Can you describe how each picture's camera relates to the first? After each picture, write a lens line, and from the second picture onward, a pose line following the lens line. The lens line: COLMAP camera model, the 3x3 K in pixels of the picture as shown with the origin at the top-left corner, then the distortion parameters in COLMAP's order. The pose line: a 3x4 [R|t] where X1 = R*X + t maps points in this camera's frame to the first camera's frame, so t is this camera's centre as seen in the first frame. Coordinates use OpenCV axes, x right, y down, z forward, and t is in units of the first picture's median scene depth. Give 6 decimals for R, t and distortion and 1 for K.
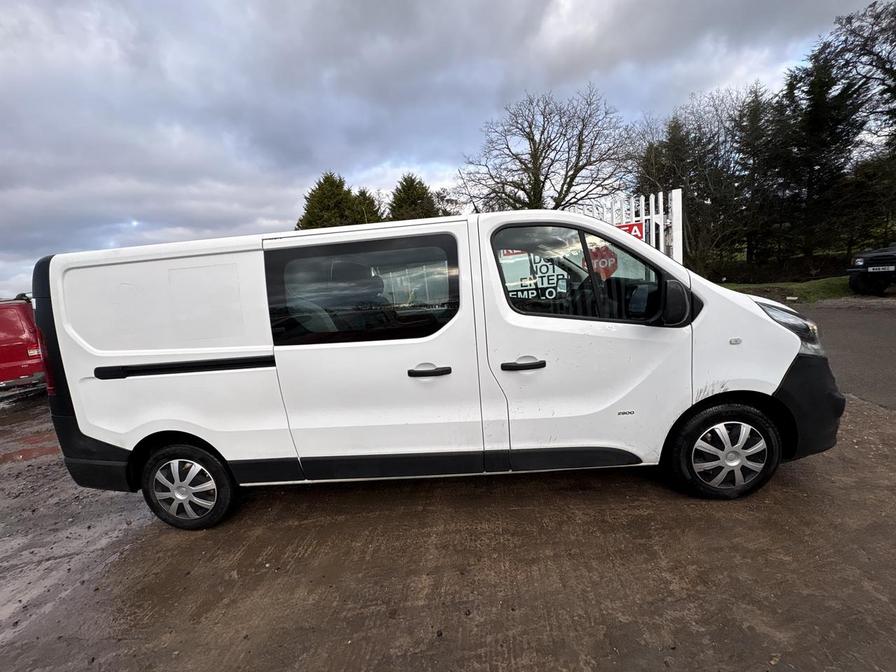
lens RADIAL K [[354.3, 0, 448.4], [0, 354.3, 334.8], [0, 0, 1]] dist [-0.000893, -0.000370]
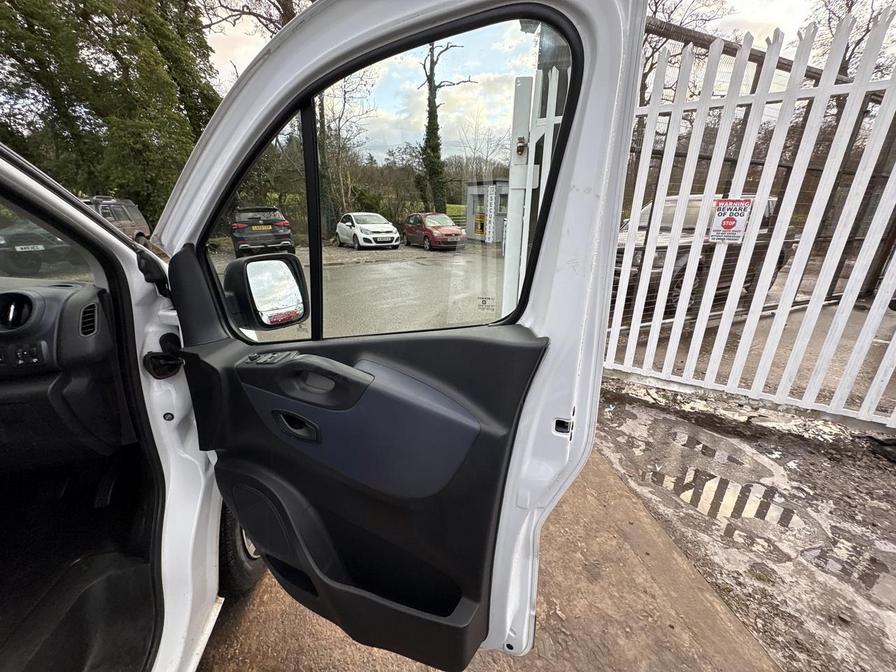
lens RADIAL K [[354.3, 0, 448.4], [0, 354.3, 334.8], [0, 0, 1]] dist [-0.000893, -0.000370]
pose [[-0.241535, -0.232455, 0.942139, 0.056000], [0.178775, 0.943607, 0.278649, -0.120804], [-0.953782, 0.235734, -0.186357, 0.651833]]
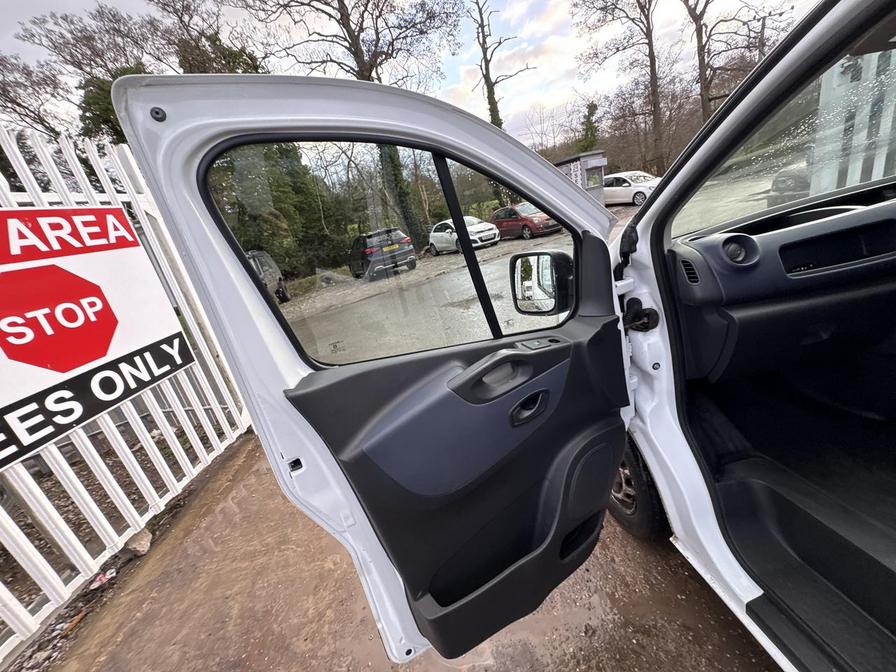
lens RADIAL K [[354.3, 0, 448.4], [0, 354.3, 334.8], [0, 0, 1]] dist [-0.000893, -0.000370]
pose [[-0.168033, -0.183178, 0.968613, 0.156304], [0.384094, 0.892764, 0.235466, -0.356675], [-0.907875, 0.411604, -0.079656, 1.947024]]
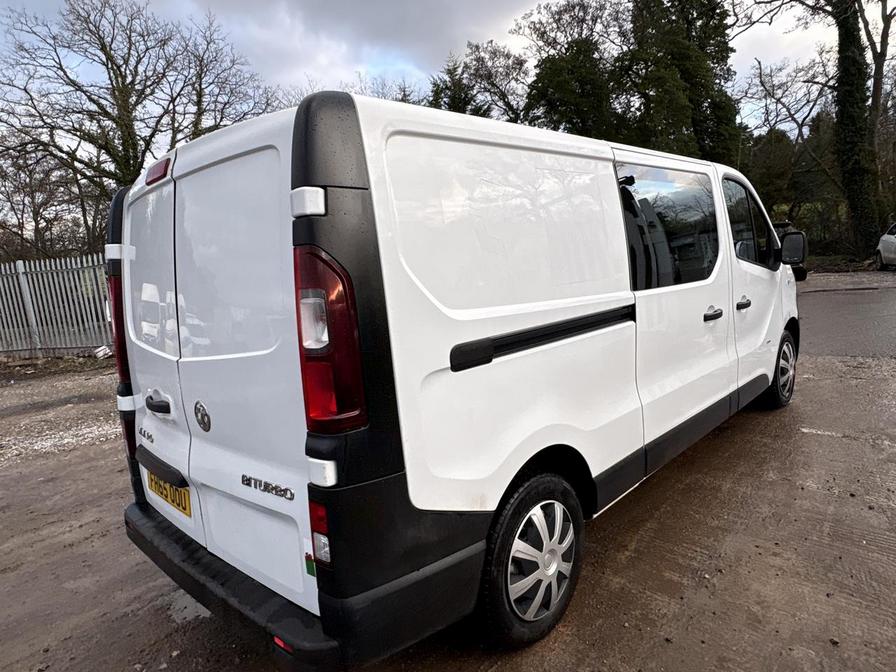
lens RADIAL K [[561.1, 0, 450.1], [0, 561.1, 336.3], [0, 0, 1]] dist [-0.000136, -0.000680]
pose [[0.653146, -0.065888, 0.754360, -1.519903], [0.147103, 0.988269, -0.041048, 0.107406], [-0.742806, 0.137779, 0.655177, 0.494331]]
